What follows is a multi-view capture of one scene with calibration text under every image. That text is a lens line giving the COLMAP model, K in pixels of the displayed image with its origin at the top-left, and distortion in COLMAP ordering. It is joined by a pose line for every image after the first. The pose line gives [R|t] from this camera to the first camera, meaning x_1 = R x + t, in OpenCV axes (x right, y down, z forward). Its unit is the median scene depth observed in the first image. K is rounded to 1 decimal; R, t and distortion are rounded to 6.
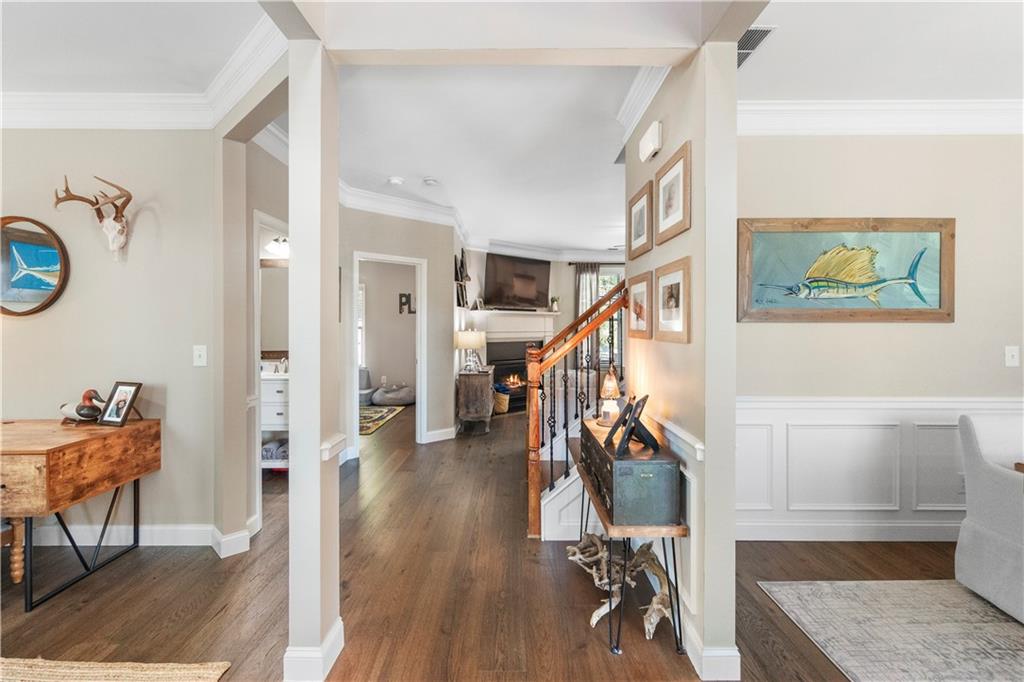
lens RADIAL K [[477.5, 0, 516.2], [0, 477.5, 329.6], [0, 0, 1]] dist [0.001263, 0.001262]
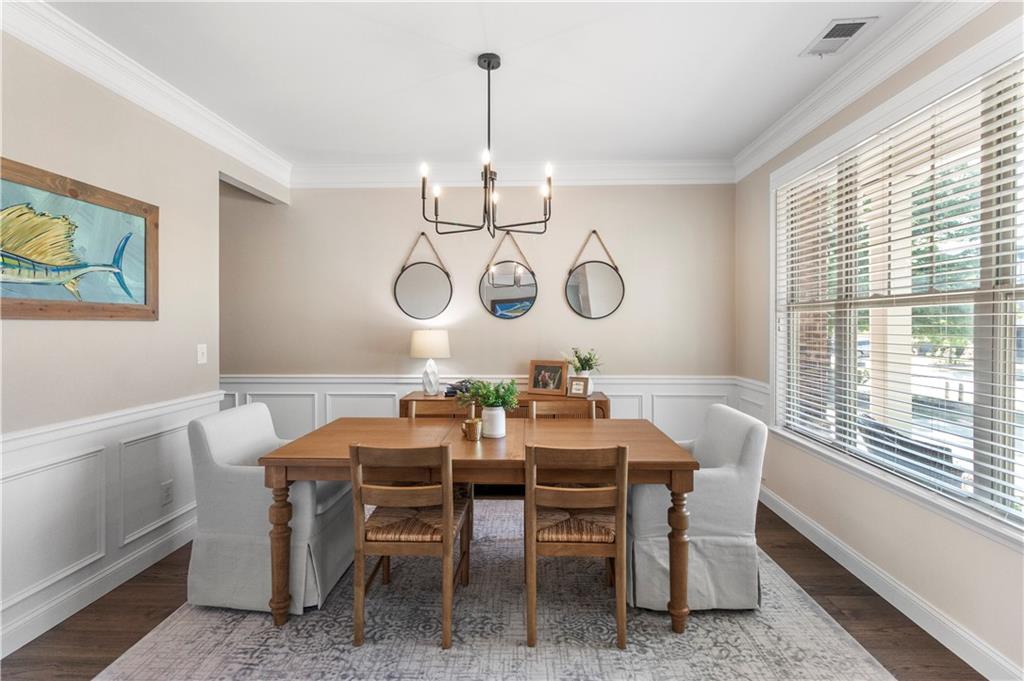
lens RADIAL K [[477.5, 0, 512.4], [0, 477.5, 324.8], [0, 0, 1]] dist [0.001263, 0.001262]
pose [[0.045736, -0.000839, 0.998953, 0.035171], [0.010779, 0.999942, 0.000347, -0.000159], [-0.998895, 0.010751, 0.045742, 0.284699]]
